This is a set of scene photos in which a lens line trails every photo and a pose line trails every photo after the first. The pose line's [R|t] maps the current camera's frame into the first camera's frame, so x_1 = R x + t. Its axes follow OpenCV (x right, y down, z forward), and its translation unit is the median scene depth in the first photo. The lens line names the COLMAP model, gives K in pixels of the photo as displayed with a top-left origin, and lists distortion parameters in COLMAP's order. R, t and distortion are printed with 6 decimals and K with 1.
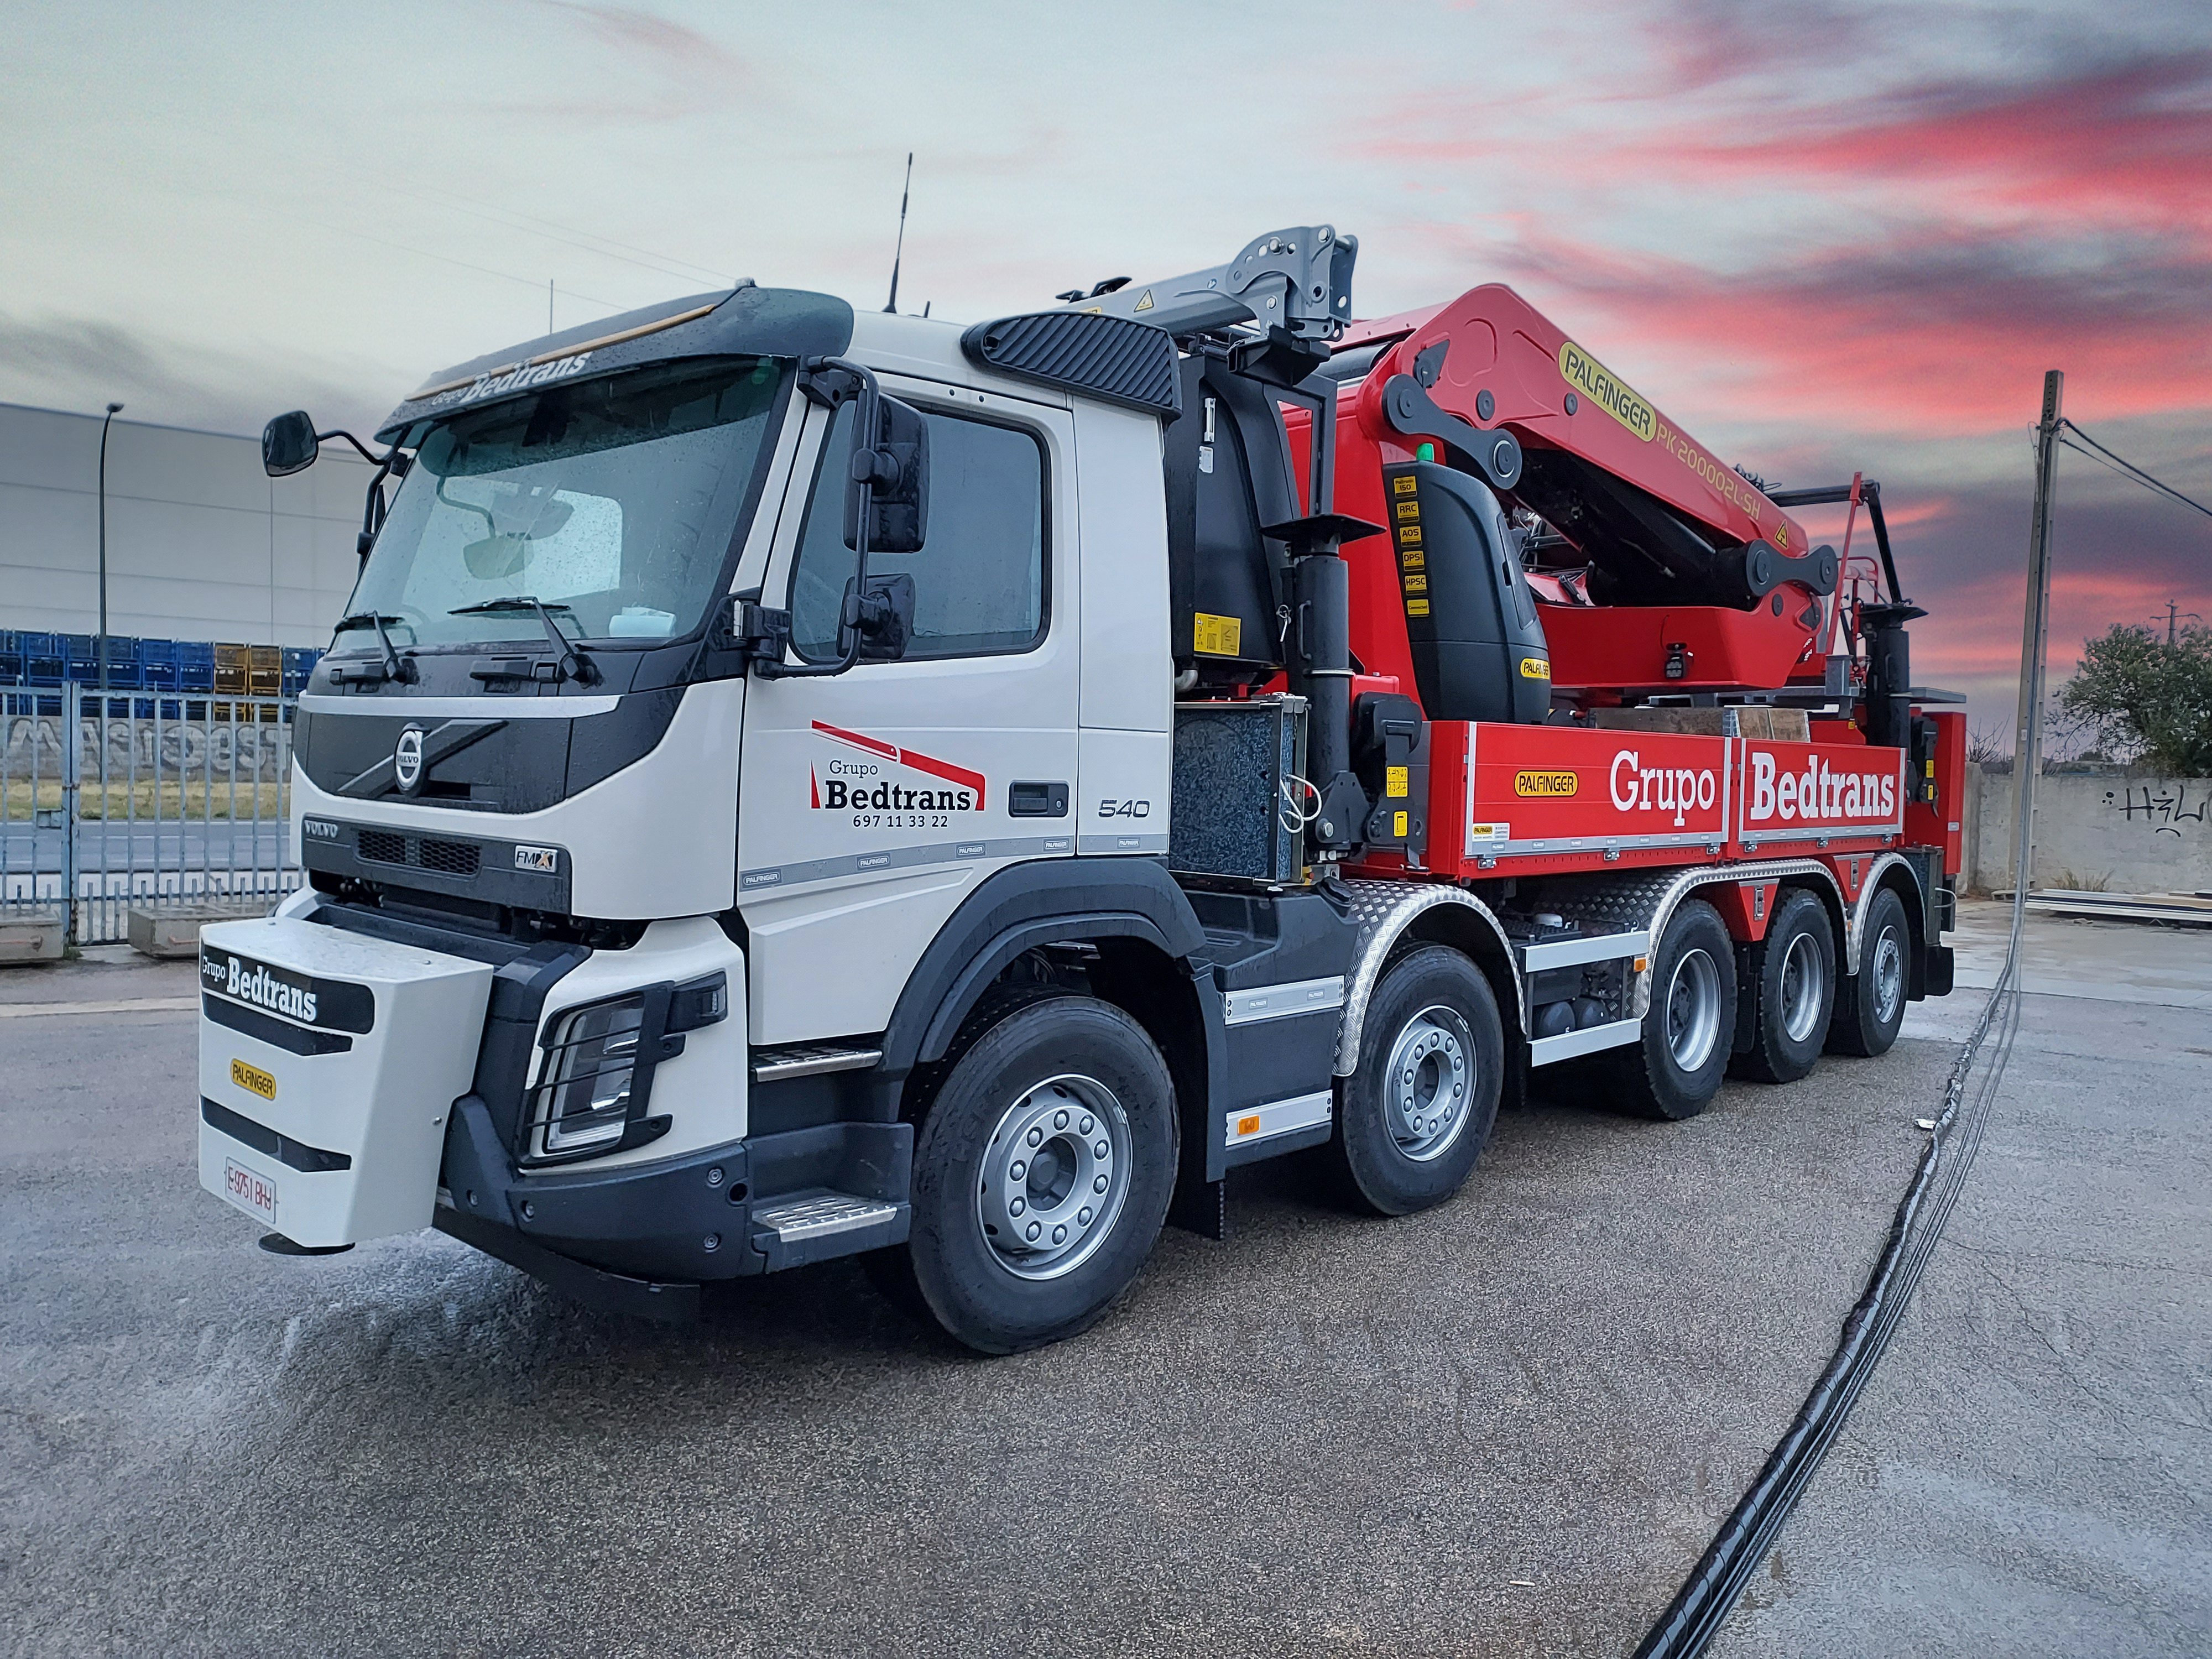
lens RADIAL K [[1578.2, 0, 1106.0], [0, 1578.2, 829.5], [0, 0, 1]] dist [0.115473, -0.156628]
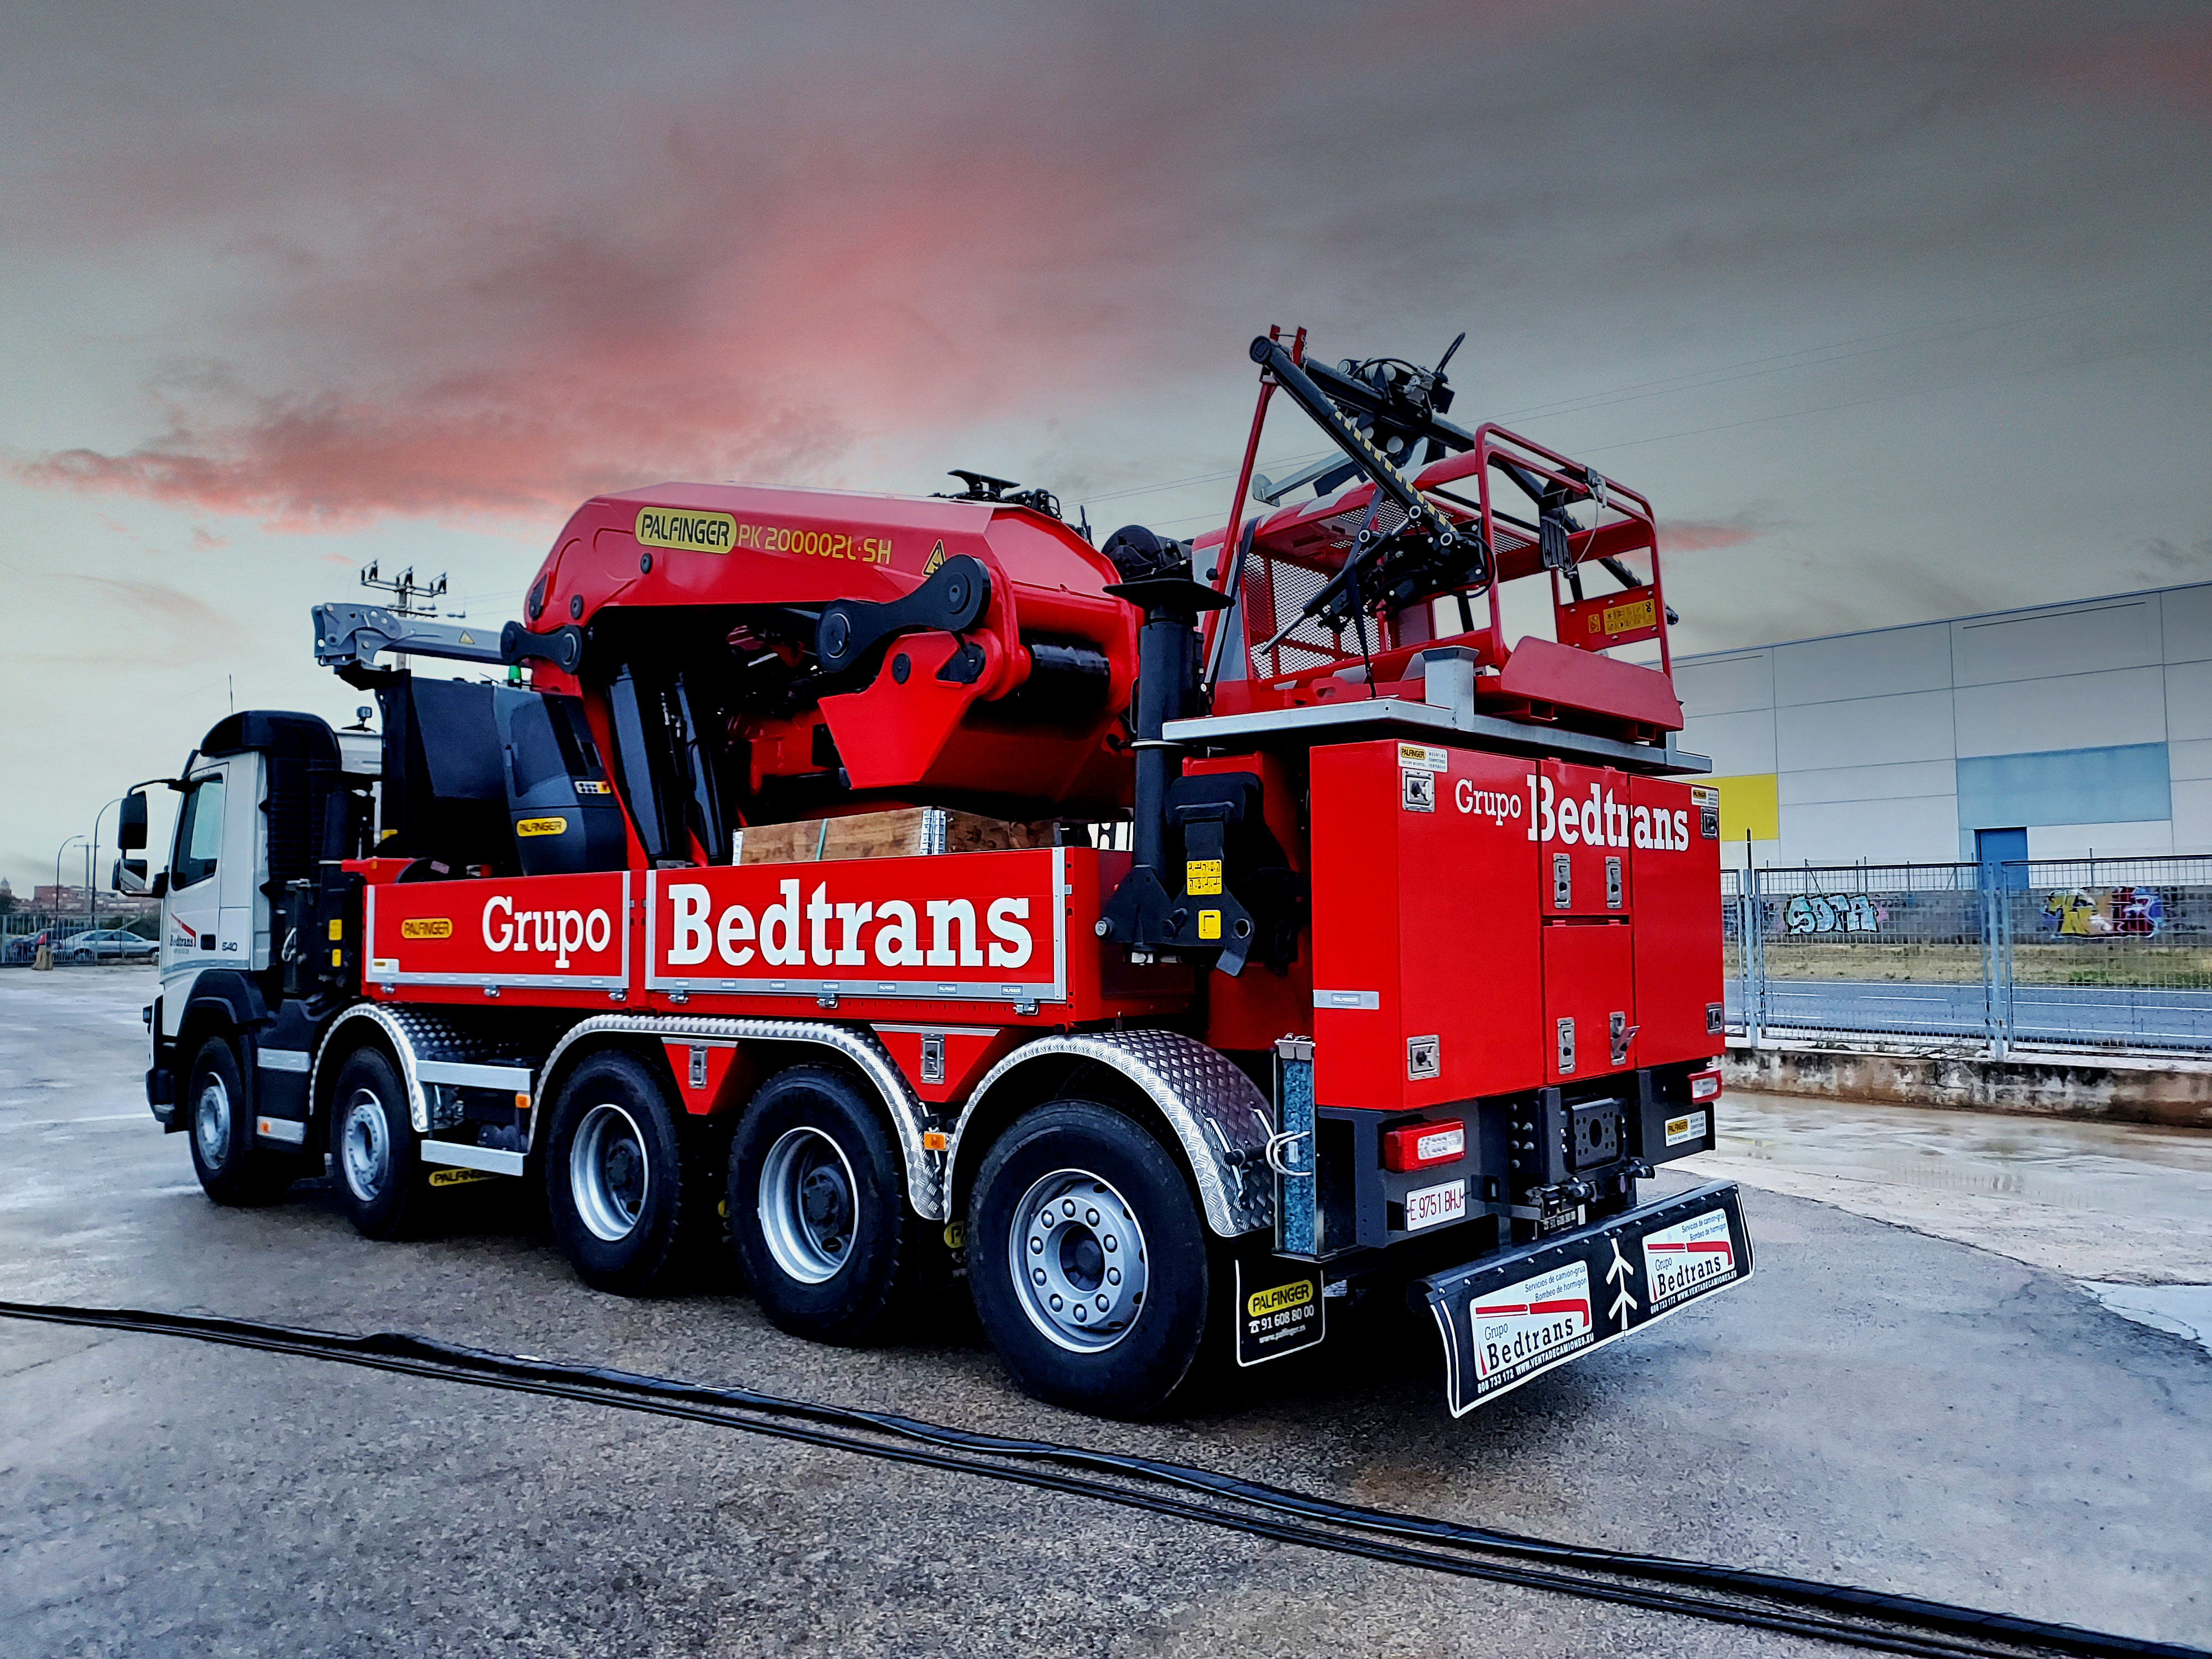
lens RADIAL K [[1578.2, 0, 1106.0], [0, 1578.2, 829.5], [0, 0, 1]] dist [0.115473, -0.156628]
pose [[0.046866, -0.077799, -0.995867, 1.753401], [-0.025020, 0.996558, -0.079030, -0.022888], [0.998588, 0.028621, 0.044758, 1.659201]]
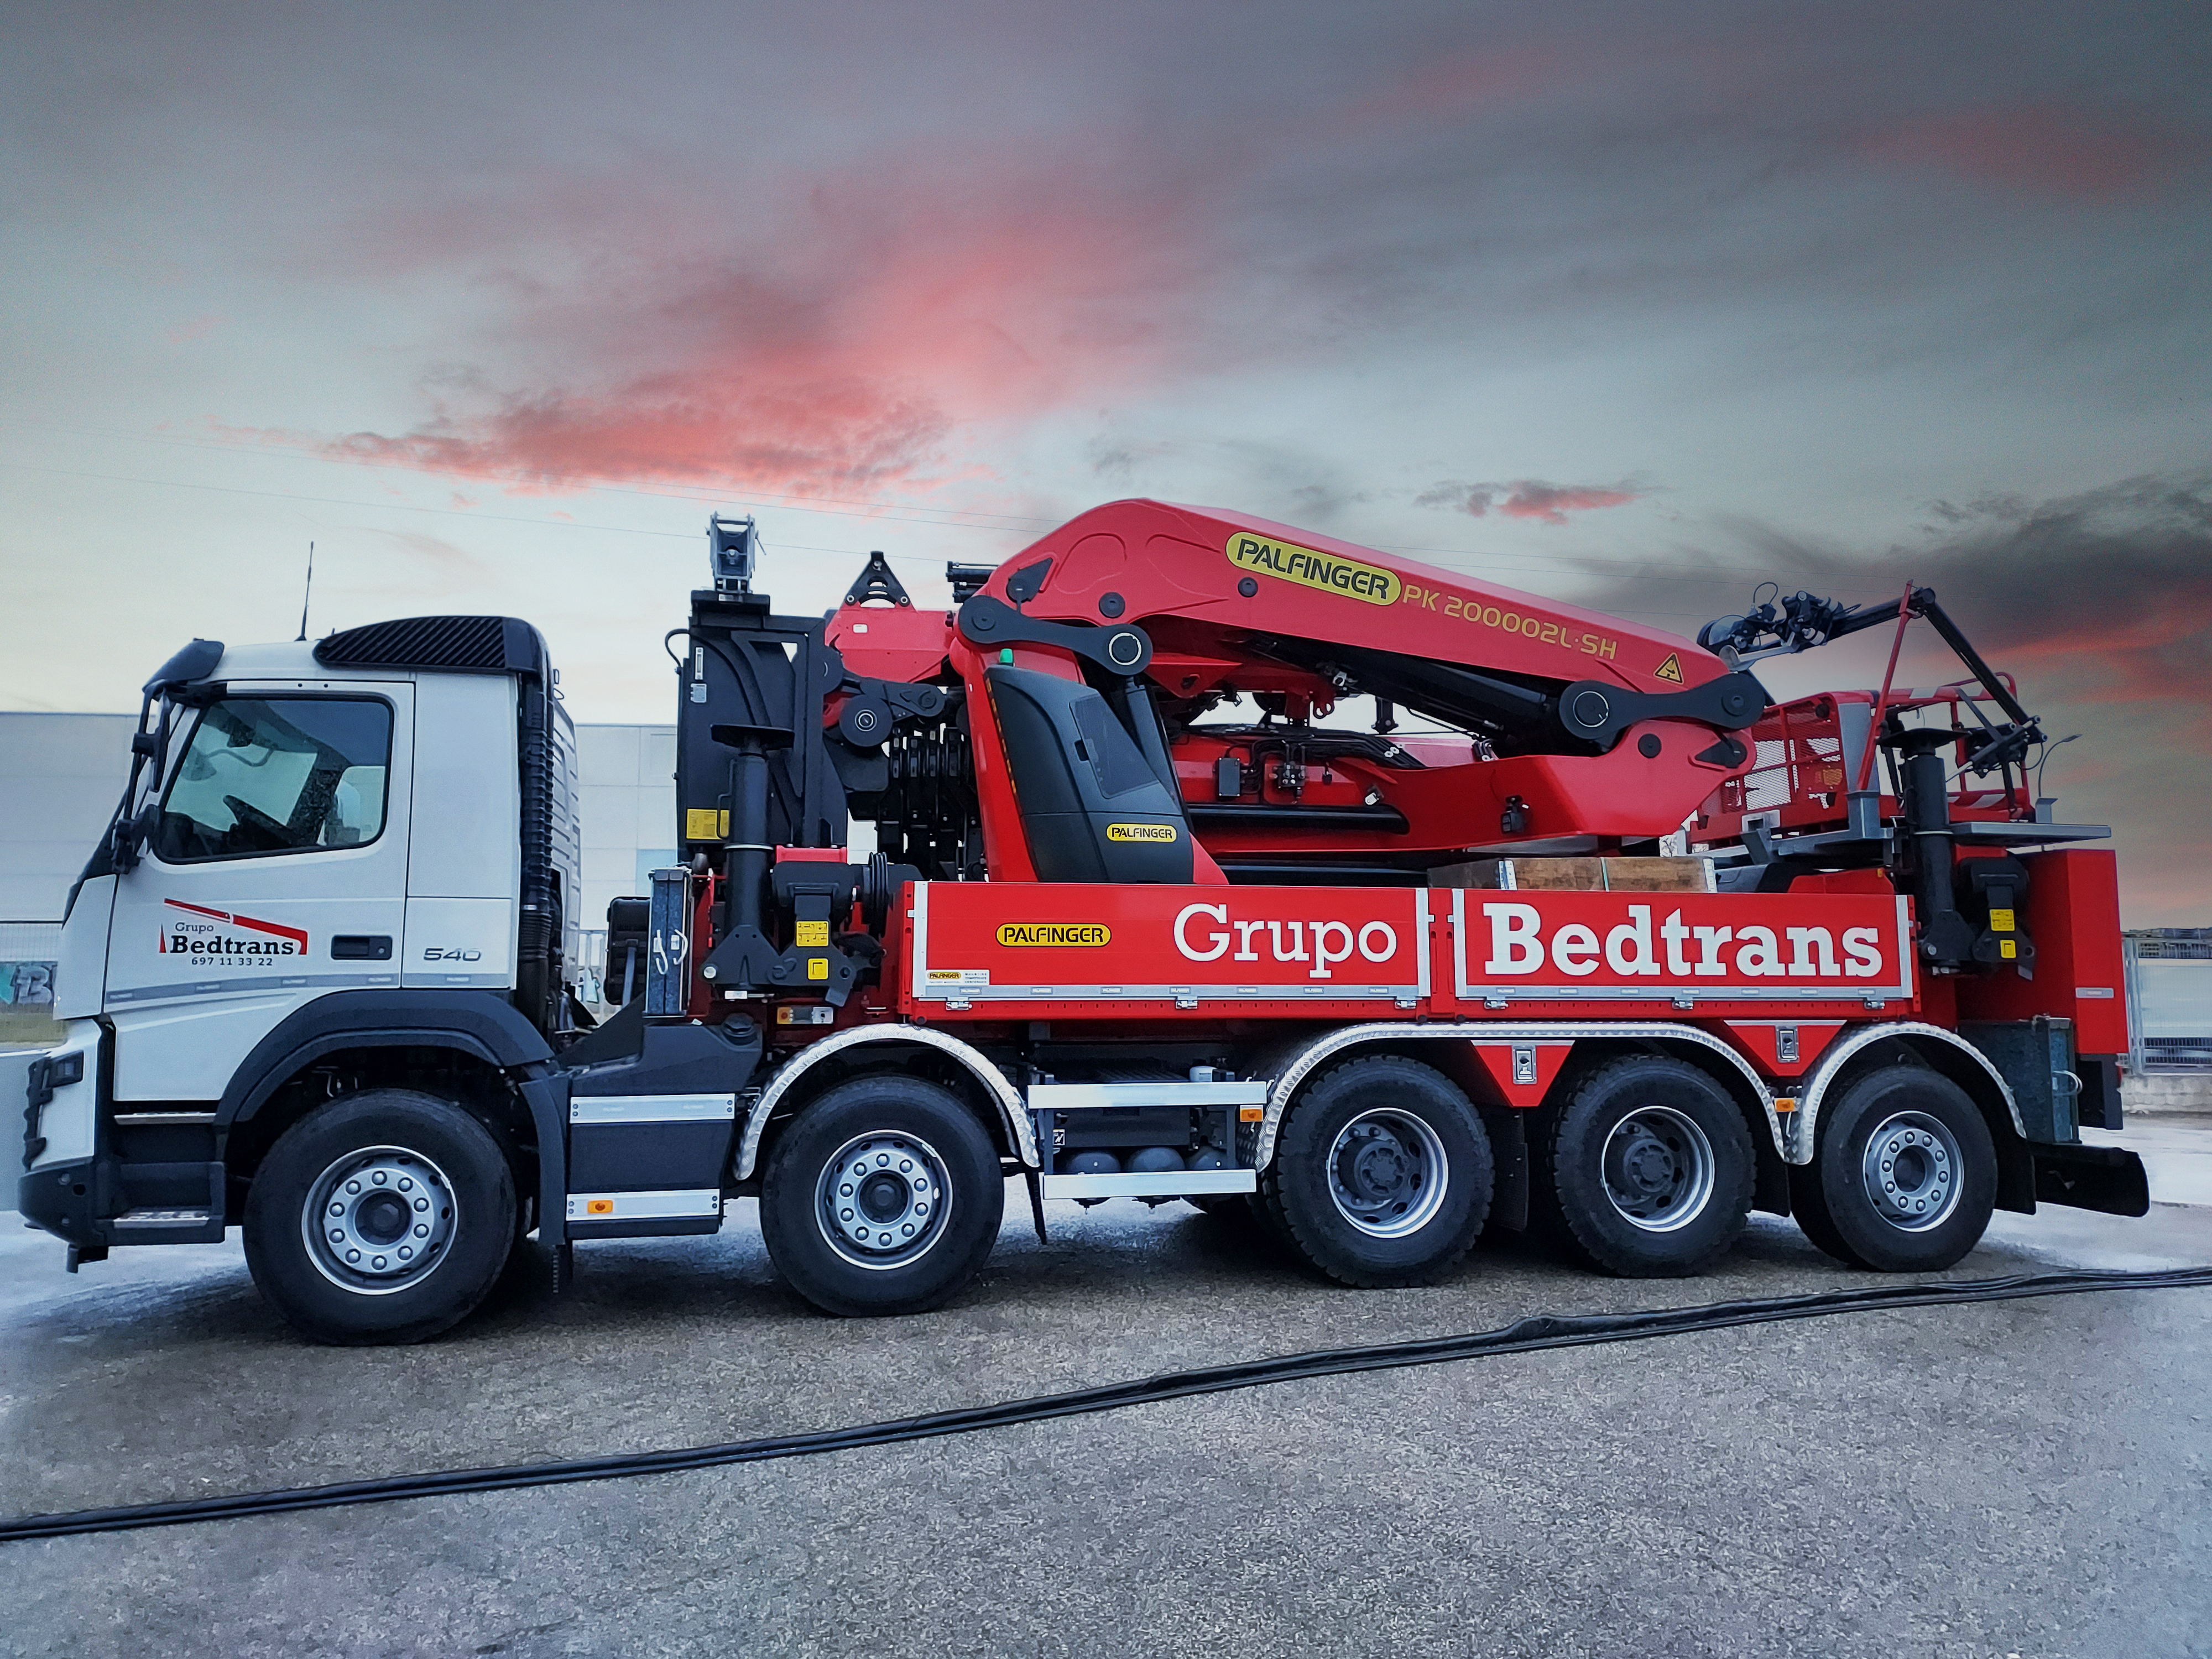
lens RADIAL K [[1578.2, 0, 1106.0], [0, 1578.2, 829.5], [0, 0, 1]] dist [0.115473, -0.156628]
pose [[0.827972, -0.078612, -0.555231, 1.038078], [-0.004348, 0.989195, -0.146539, 0.066814], [0.560752, 0.123745, 0.818685, 0.129308]]
